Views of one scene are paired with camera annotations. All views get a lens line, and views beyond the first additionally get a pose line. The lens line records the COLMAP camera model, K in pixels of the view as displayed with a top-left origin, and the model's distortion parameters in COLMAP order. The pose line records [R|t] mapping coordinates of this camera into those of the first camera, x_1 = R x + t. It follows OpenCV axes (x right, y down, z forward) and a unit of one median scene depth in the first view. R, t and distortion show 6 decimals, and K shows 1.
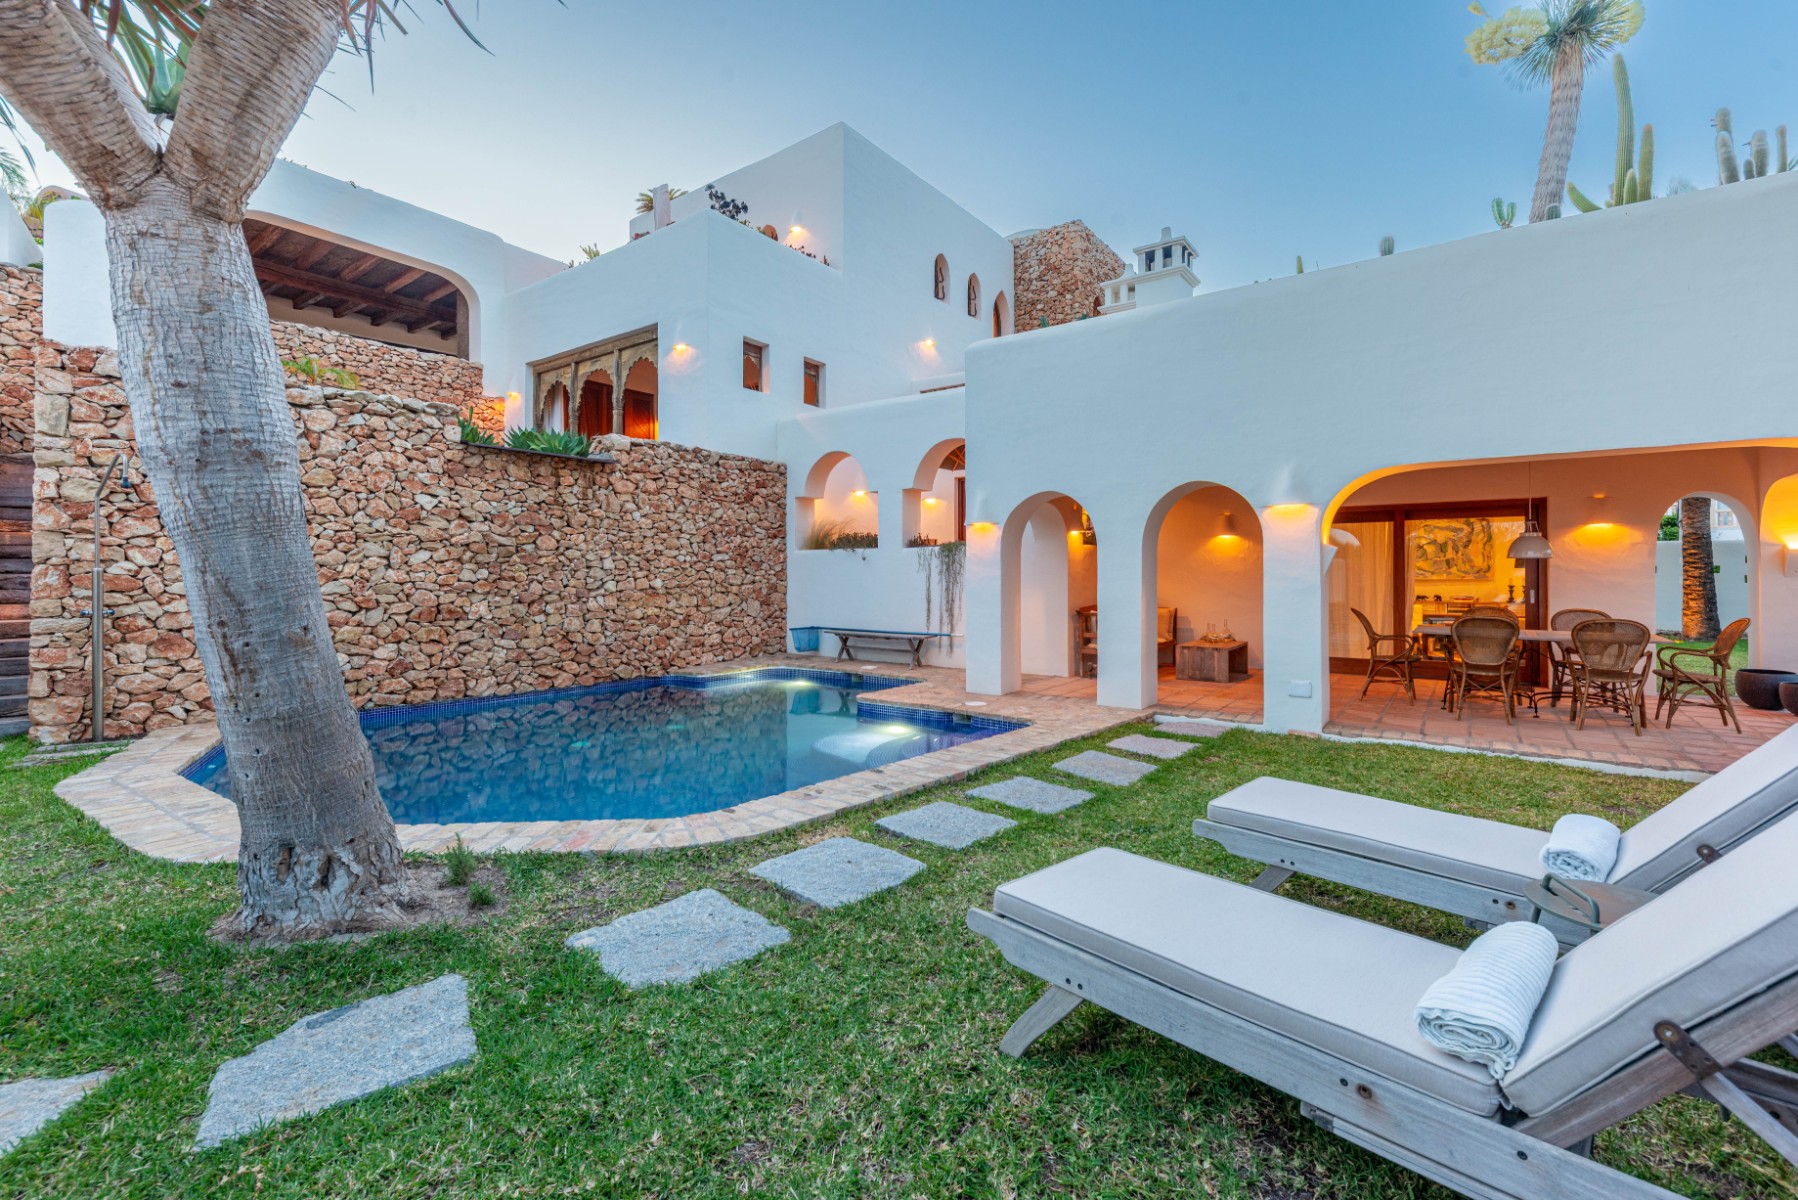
lens RADIAL K [[774.4, 0, 931.8], [0, 774.4, 580.1], [0, 0, 1]] dist [-0.003165, -0.000552]
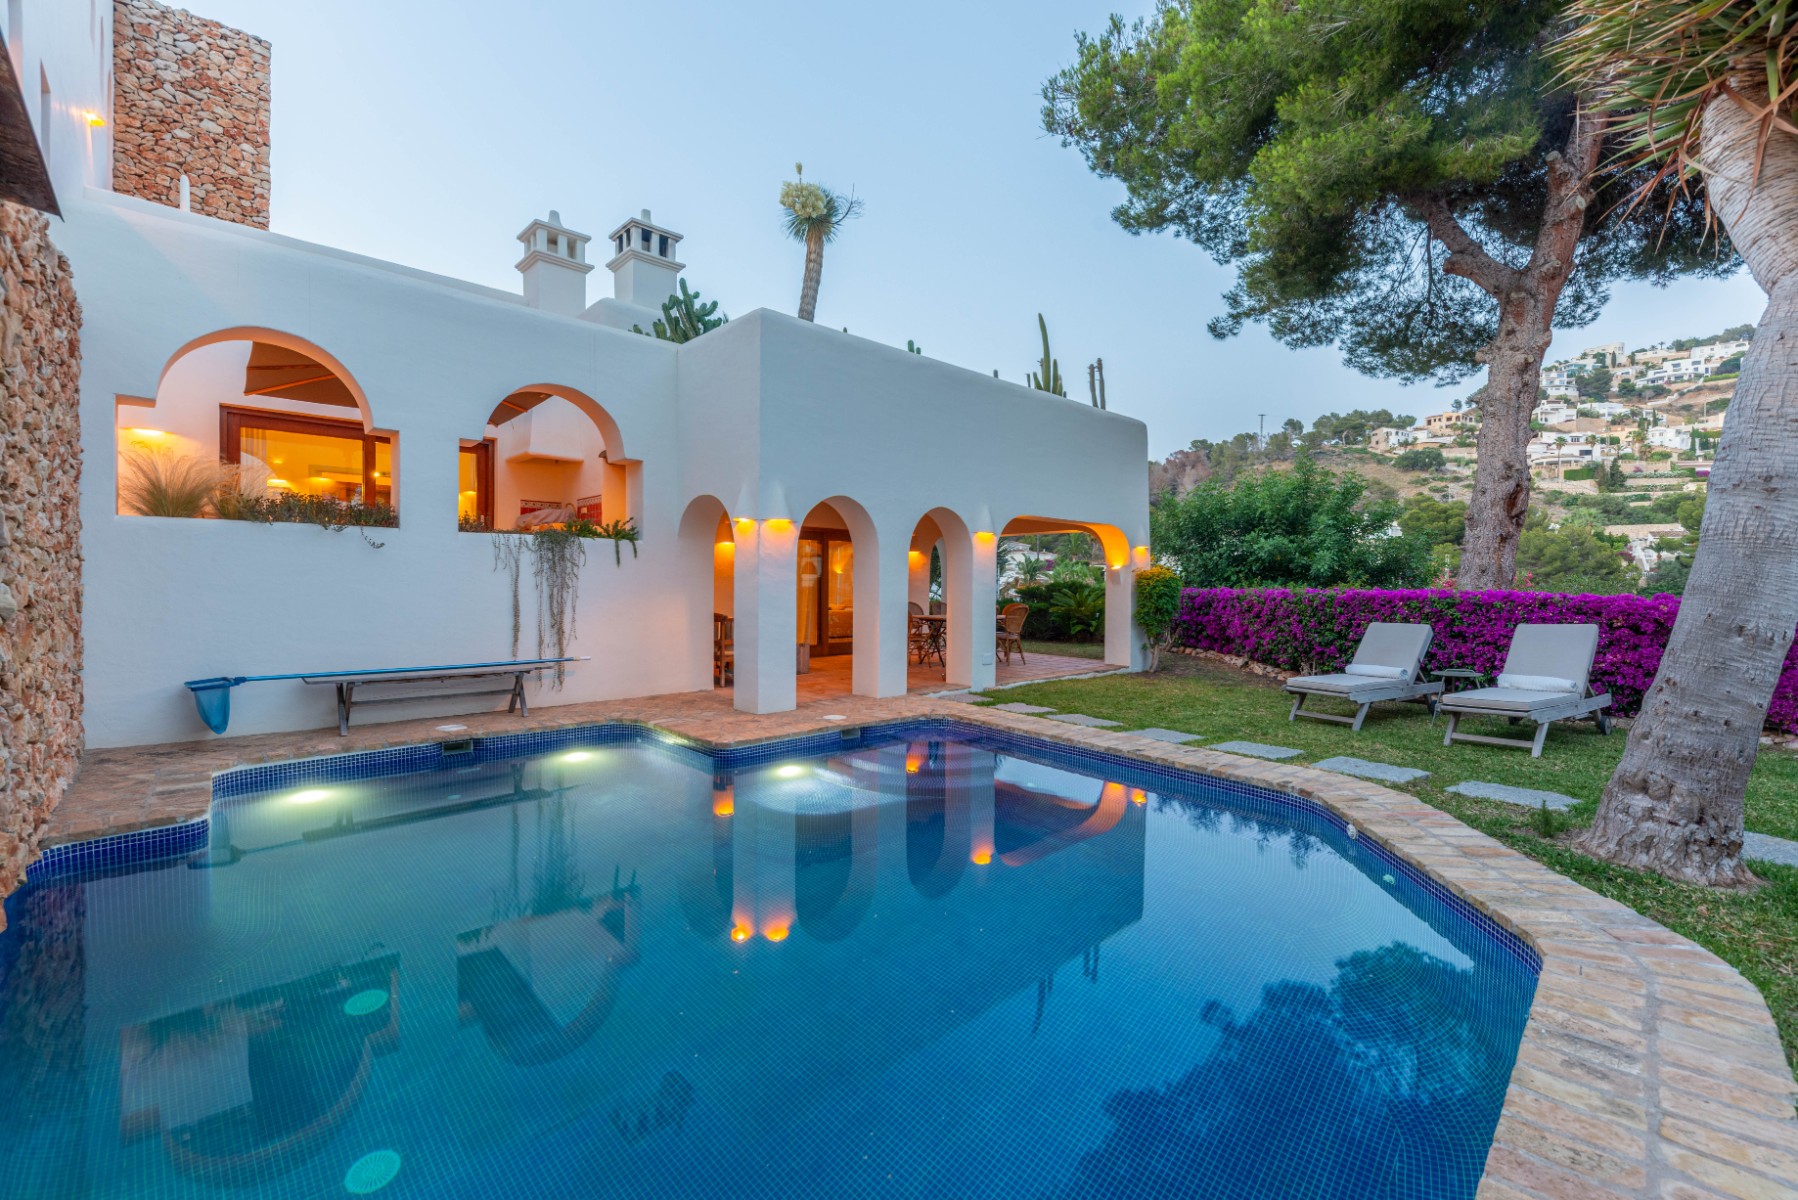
lens RADIAL K [[774.4, 0, 906.3], [0, 774.4, 589.1], [0, 0, 1]] dist [-0.003165, -0.000552]
pose [[0.189095, -0.004606, 0.981948, -0.604667], [-0.008750, 0.999941, 0.006375, -0.001876], [-0.981920, -0.009798, 0.189043, 0.541730]]
